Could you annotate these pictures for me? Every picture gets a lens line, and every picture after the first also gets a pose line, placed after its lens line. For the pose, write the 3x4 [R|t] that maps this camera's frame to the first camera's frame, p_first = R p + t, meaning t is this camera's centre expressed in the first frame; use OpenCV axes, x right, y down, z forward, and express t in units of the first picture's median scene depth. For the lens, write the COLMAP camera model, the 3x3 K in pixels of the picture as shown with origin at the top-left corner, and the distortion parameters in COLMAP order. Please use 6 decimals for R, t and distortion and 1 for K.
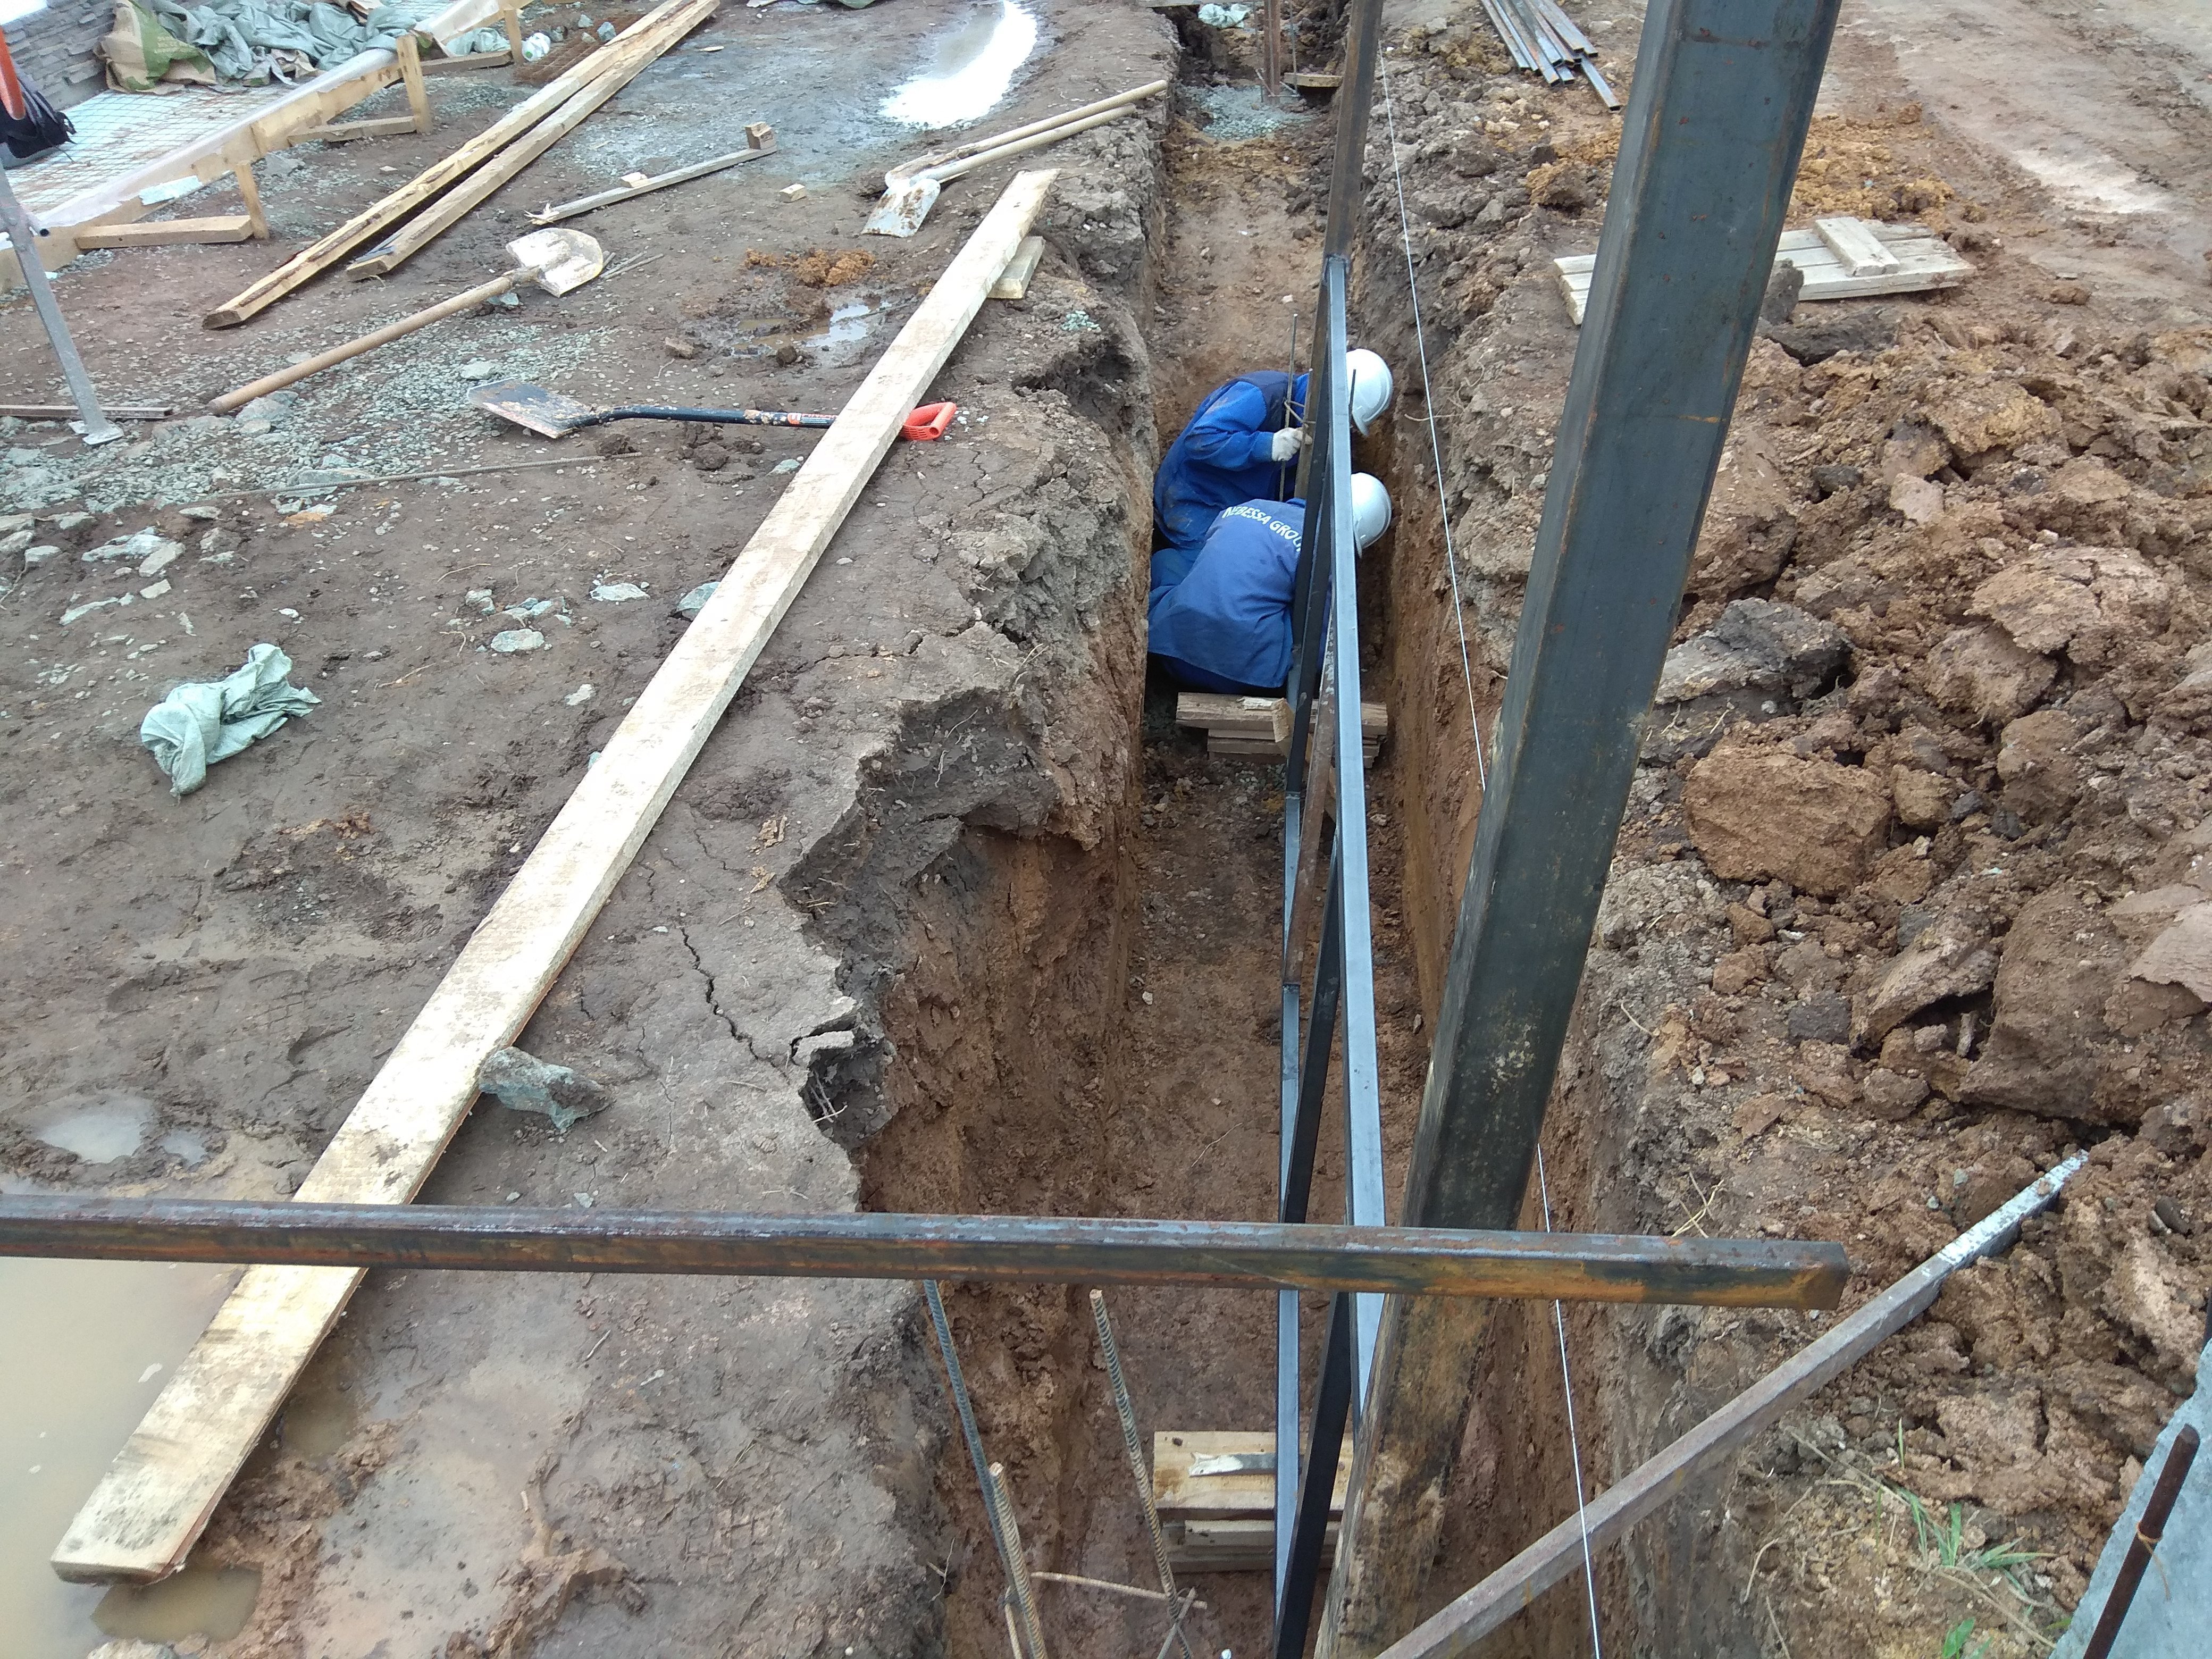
lens RADIAL K [[1744.5, 0, 1111.0], [0, 1744.5, 852.0], [0, 0, 1]] dist [0.073454, -0.080730]
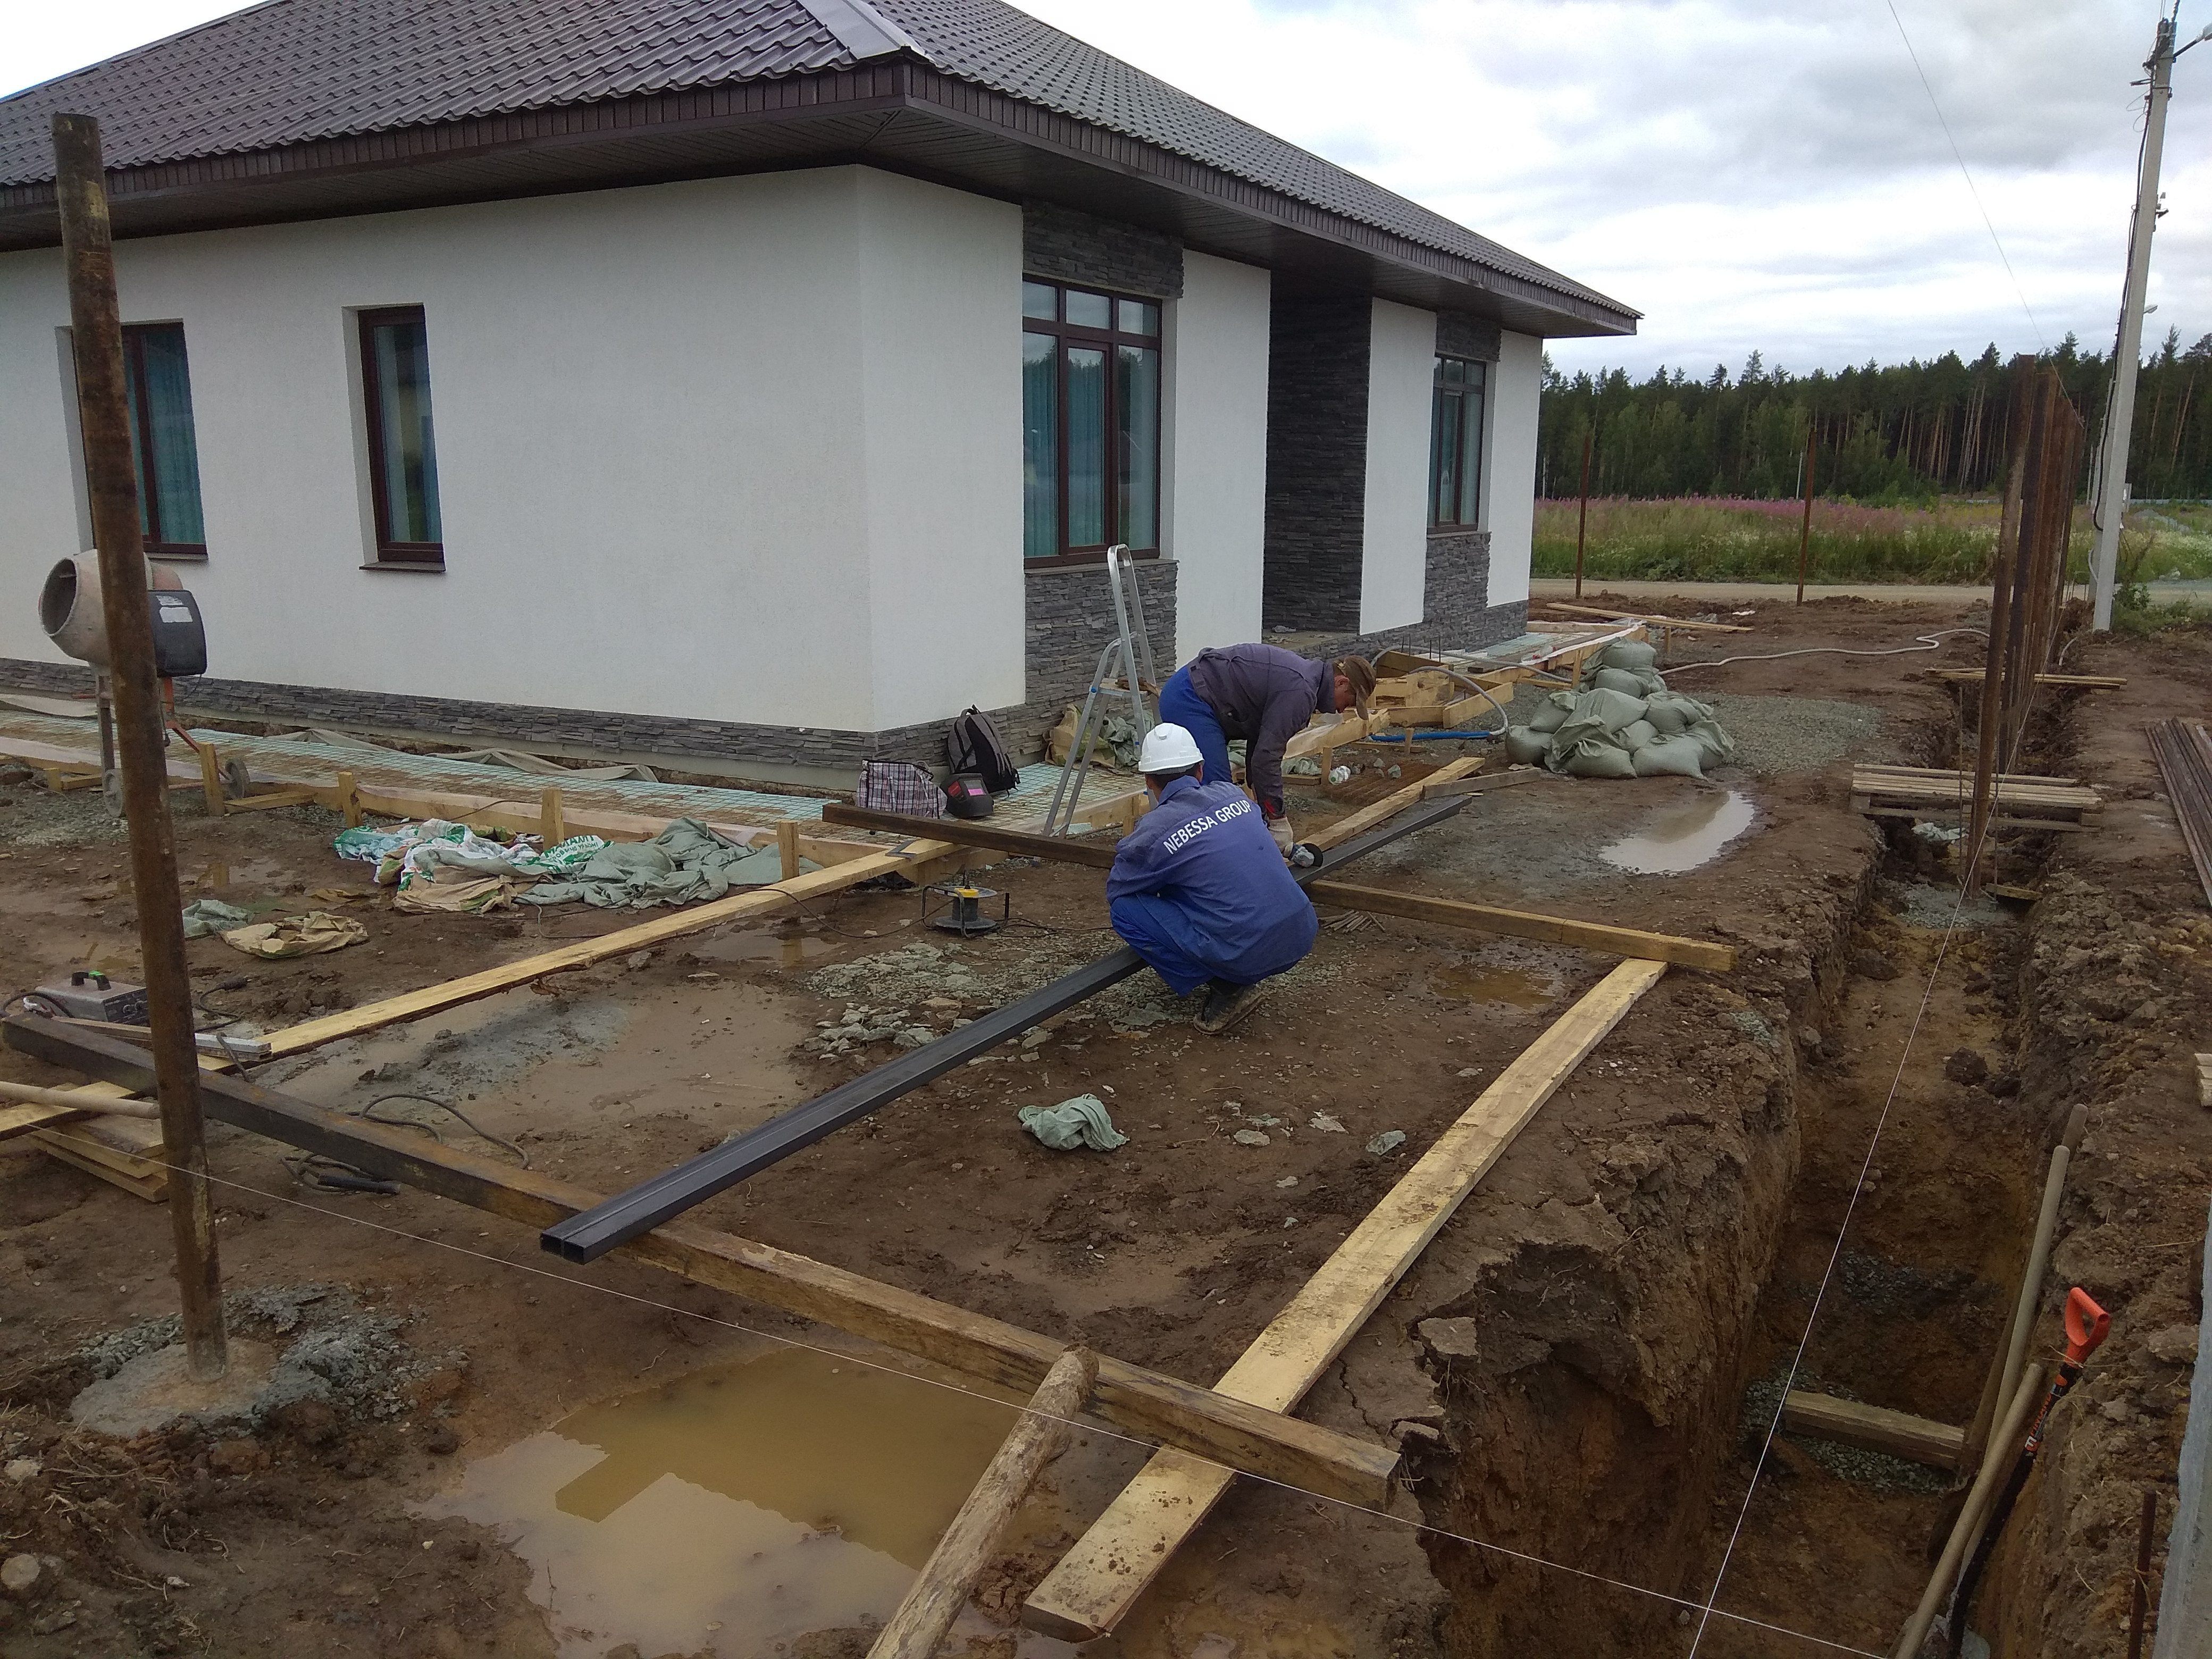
lens RADIAL K [[1744.5, 0, 1108.2], [0, 1744.5, 818.3], [0, 0, 1]] dist [0.073454, -0.080730]
pose [[0.909897, 0.141808, -0.389843, 0.037041], [-0.288234, 0.891978, -0.348277, 0.103277], [0.298342, 0.429262, 0.852482, -0.193687]]
